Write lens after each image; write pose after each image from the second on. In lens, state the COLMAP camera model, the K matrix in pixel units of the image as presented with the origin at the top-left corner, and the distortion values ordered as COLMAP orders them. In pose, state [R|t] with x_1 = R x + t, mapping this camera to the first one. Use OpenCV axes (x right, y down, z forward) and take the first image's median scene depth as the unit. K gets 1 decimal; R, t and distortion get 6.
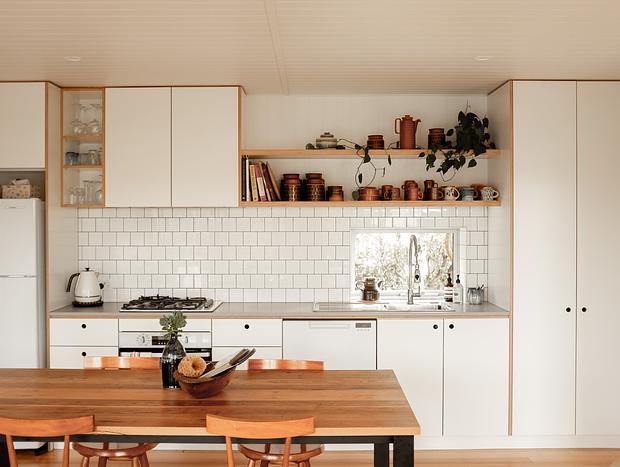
lens RADIAL K [[720.8, 0, 313.6], [0, 720.8, 228.6], [0, 0, 1]] dist [-0.066390, 0.000000]
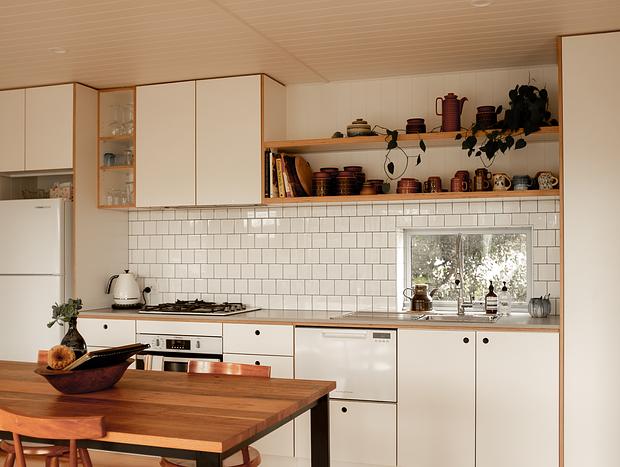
lens RADIAL K [[720.8, 0, 324.4], [0, 720.8, 241.7], [0, 0, 1]] dist [-0.066390, 0.000000]
pose [[0.948519, -0.006809, -0.316647, 0.263534], [-0.000570, 0.999731, -0.023206, 0.039680], [0.316720, 0.022191, 0.948260, 0.150287]]
